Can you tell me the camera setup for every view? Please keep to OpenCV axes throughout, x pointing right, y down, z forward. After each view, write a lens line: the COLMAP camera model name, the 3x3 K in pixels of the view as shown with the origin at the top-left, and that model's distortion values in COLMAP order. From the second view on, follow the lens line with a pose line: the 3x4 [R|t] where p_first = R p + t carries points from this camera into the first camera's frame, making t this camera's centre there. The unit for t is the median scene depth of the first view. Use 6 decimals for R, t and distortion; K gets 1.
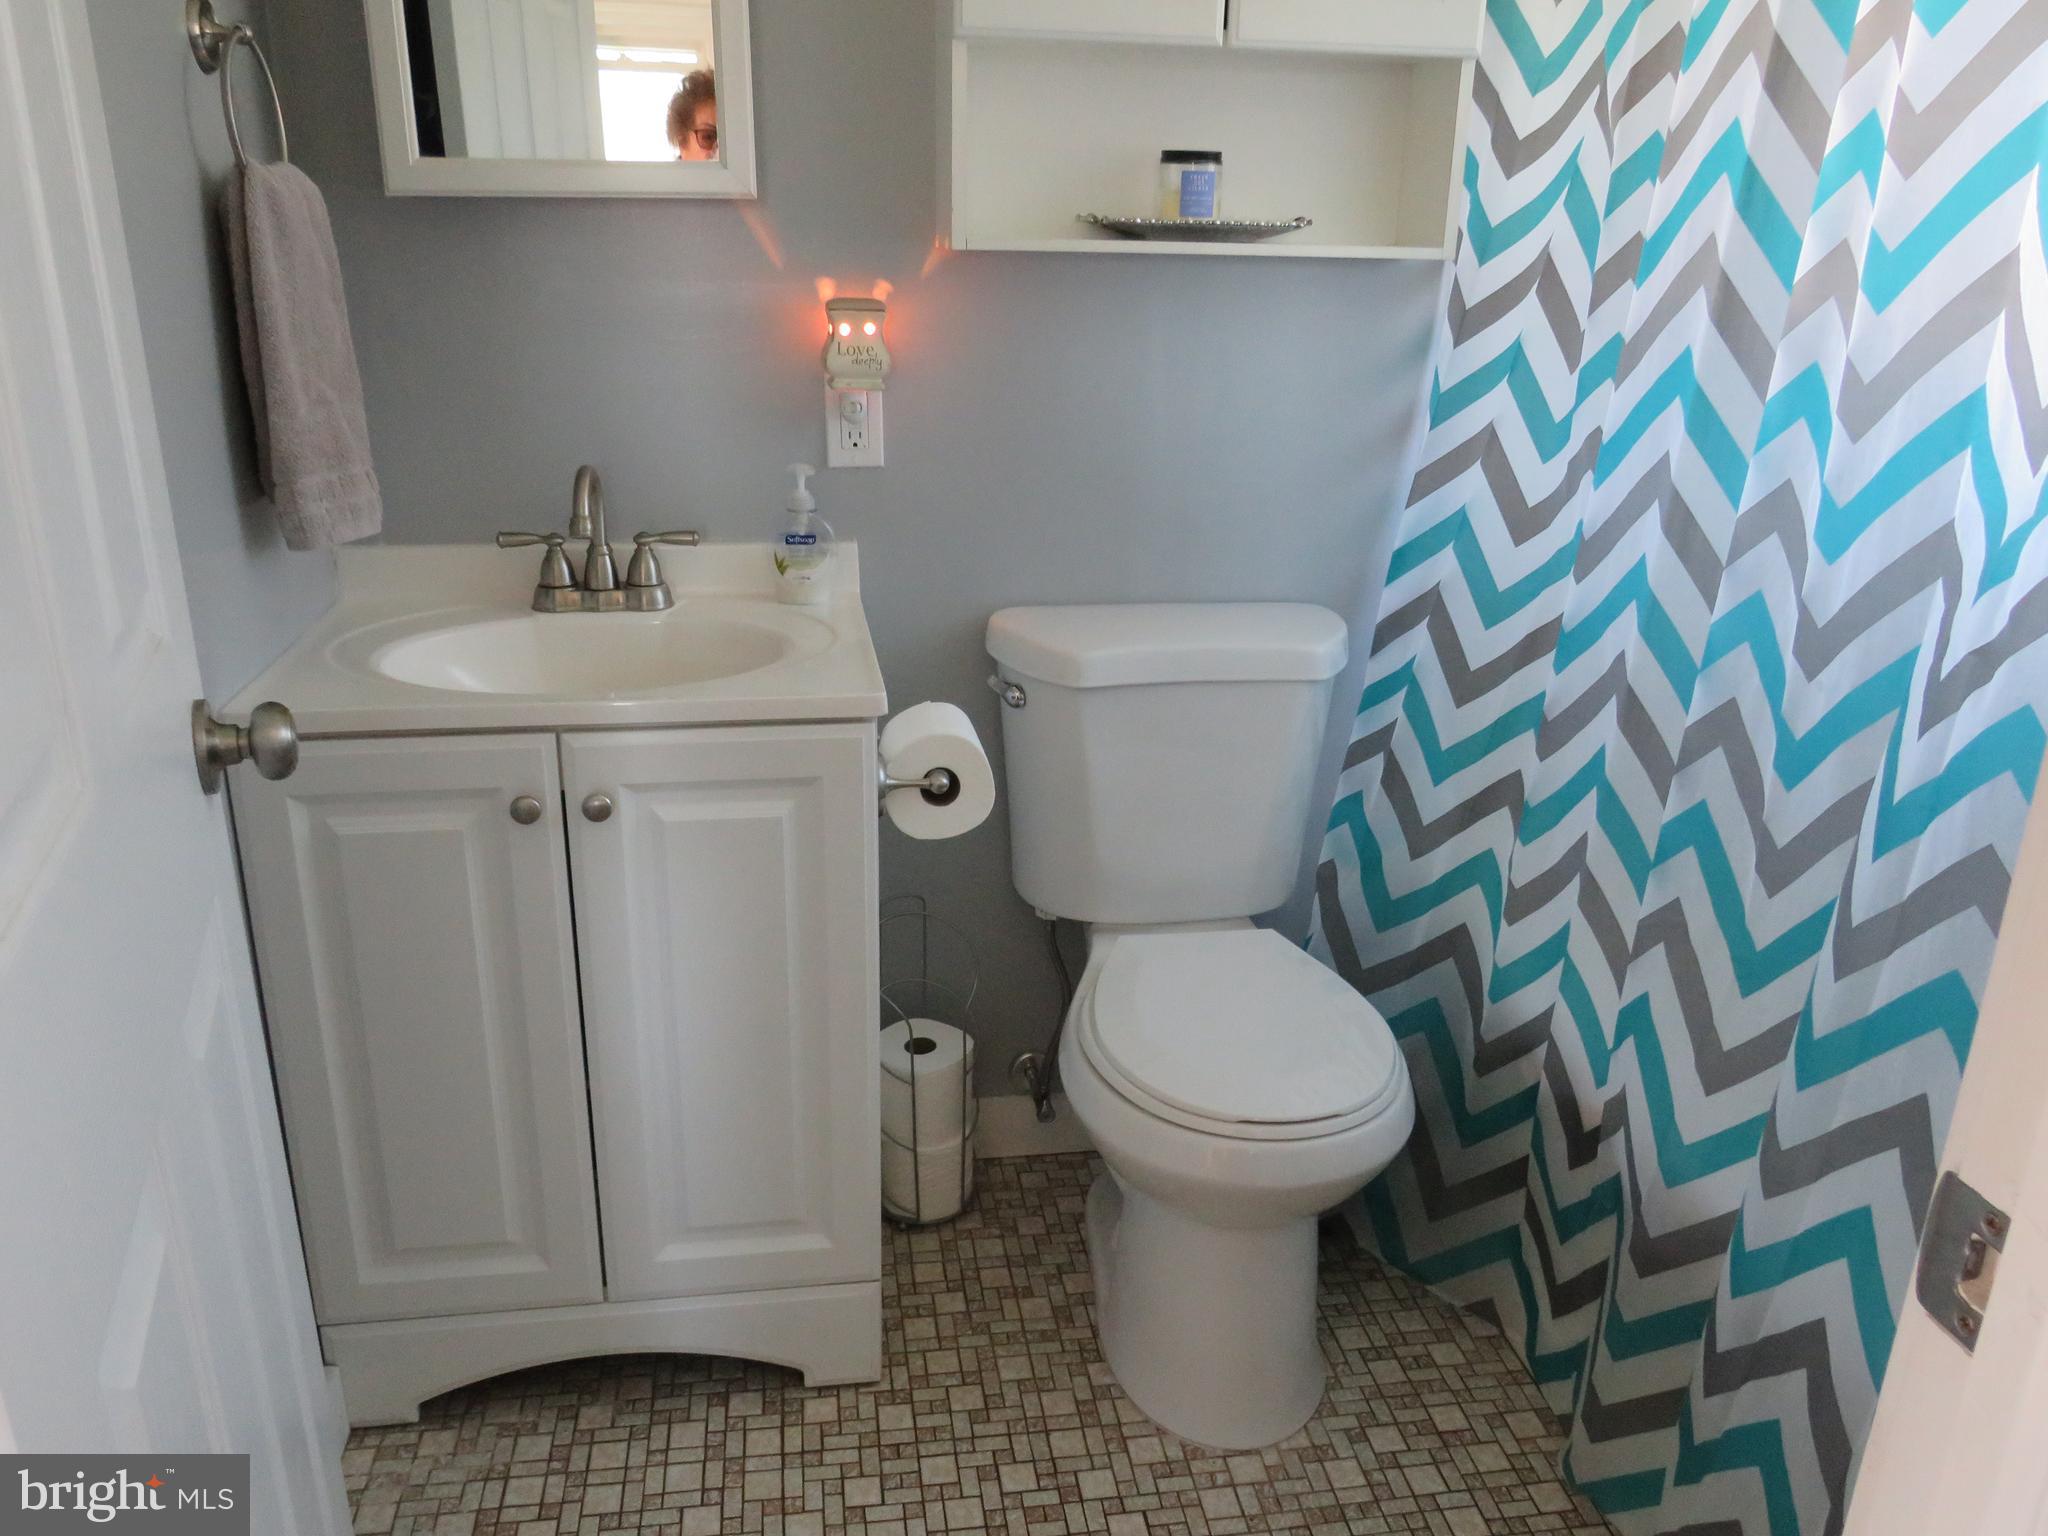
lens RADIAL K [[1479.5, 0, 1031.1], [0, 1479.5, 757.2], [0, 0, 1]] dist [-0.055664, 0.023047]
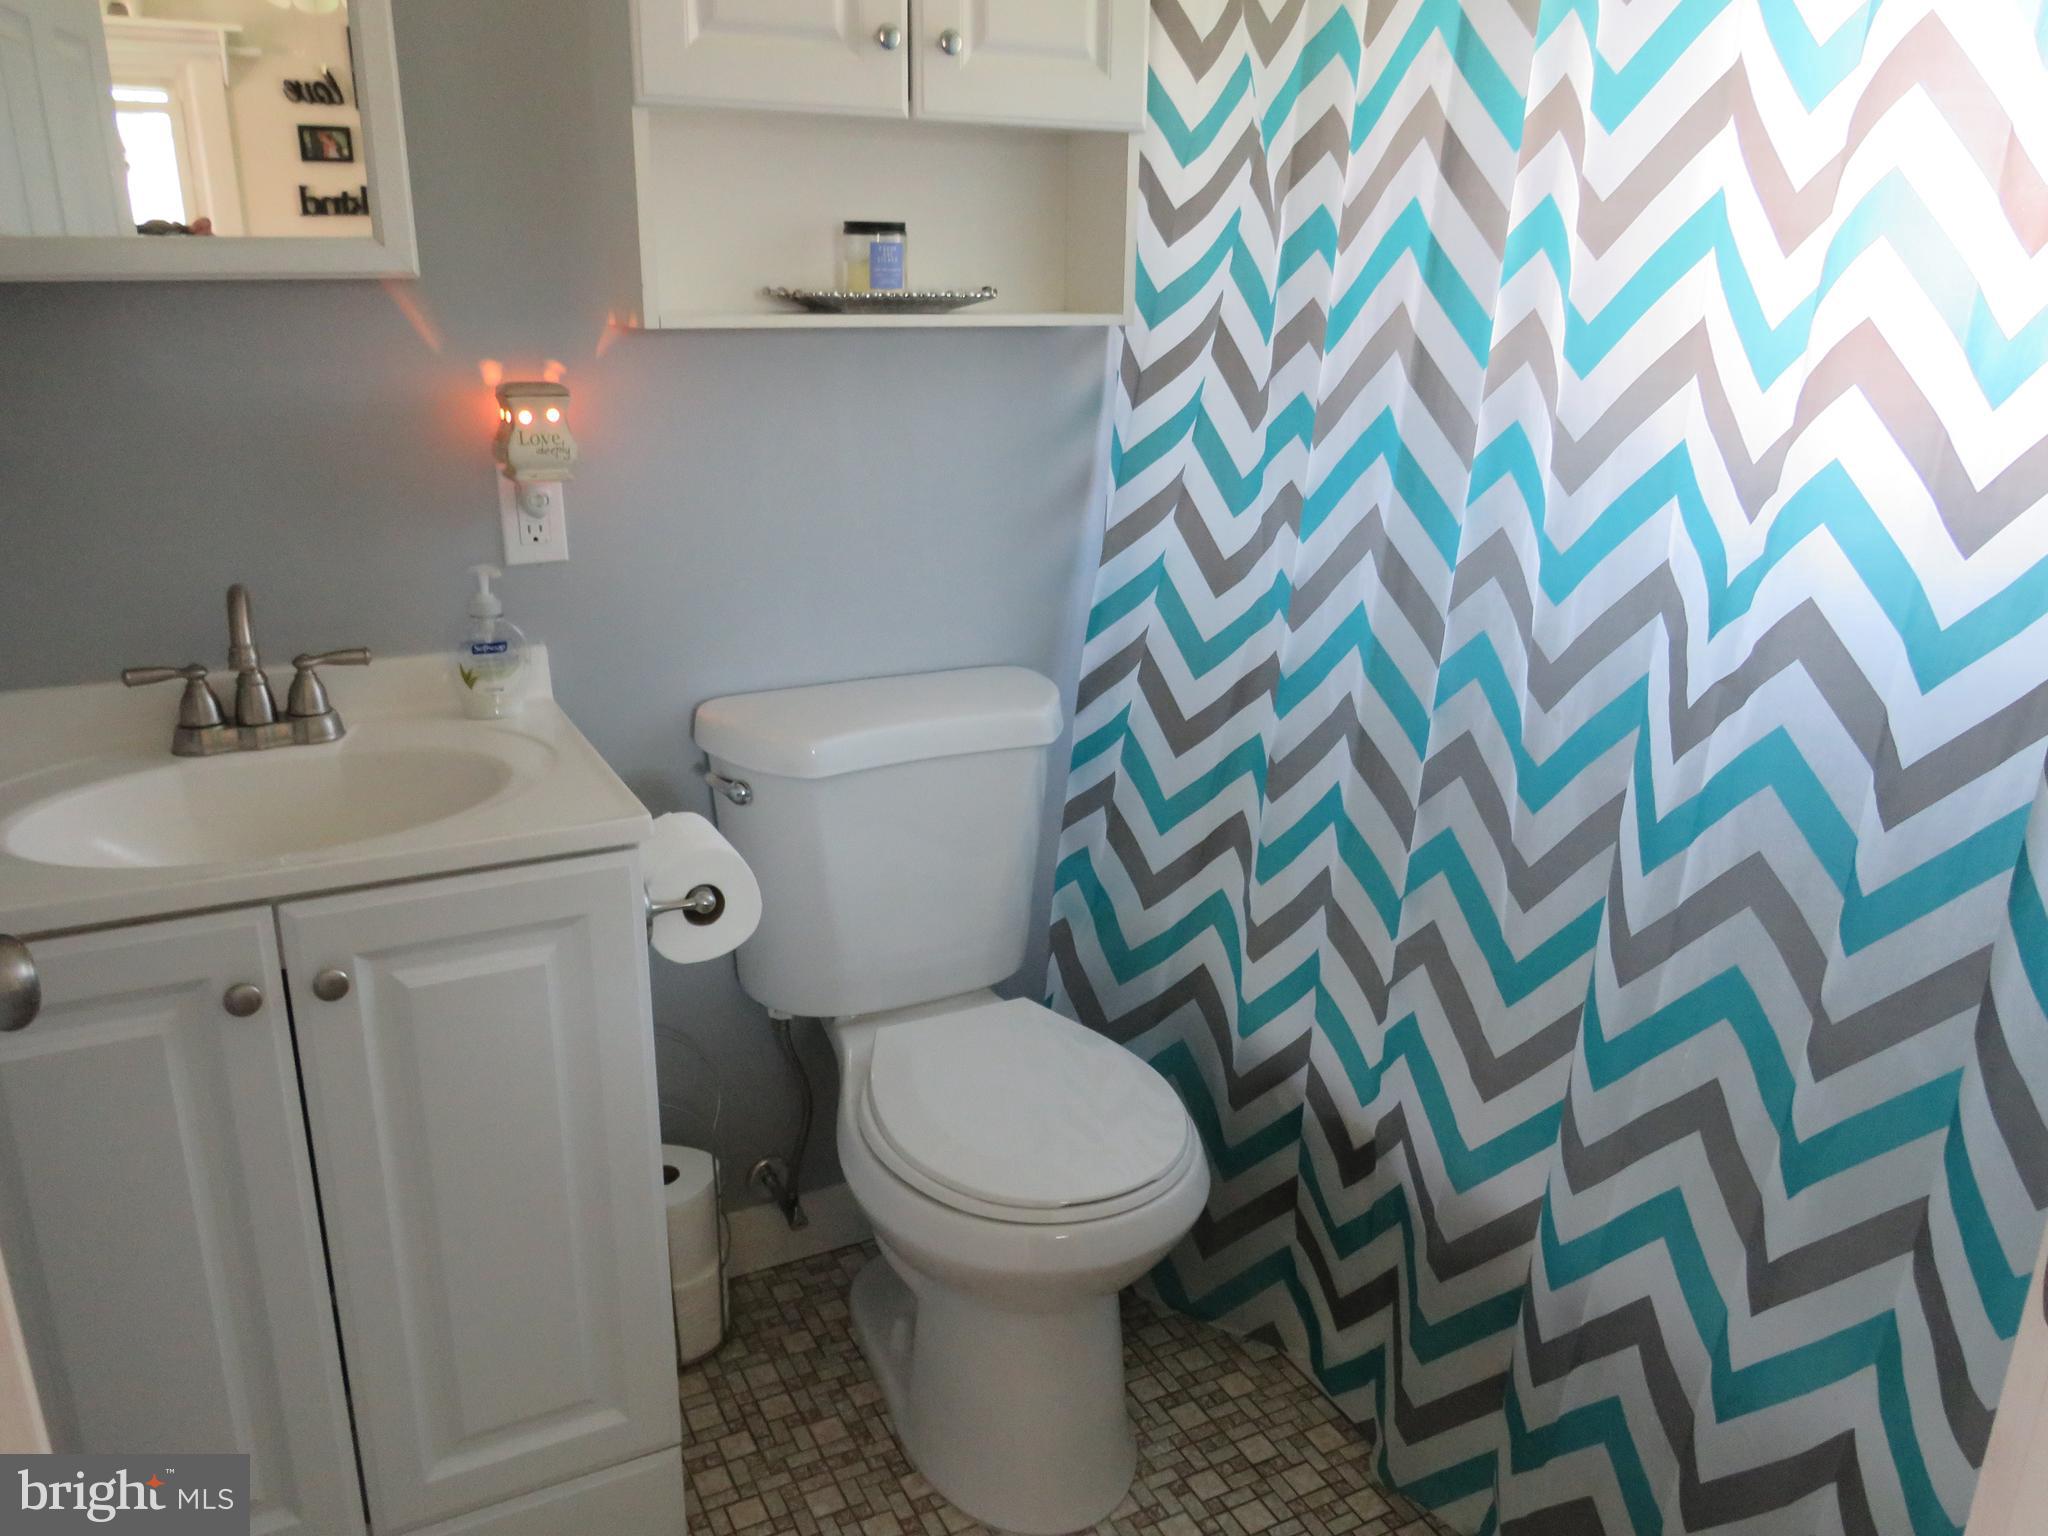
lens RADIAL K [[1479.5, 0, 1031.1], [0, 1479.5, 757.2], [0, 0, 1]] dist [-0.055664, 0.023047]
pose [[0.950690, -0.102223, 0.292813, -0.113225], [0.109791, 0.993909, -0.009484, -0.036322], [-0.290060, 0.041165, 0.956123, 0.044931]]
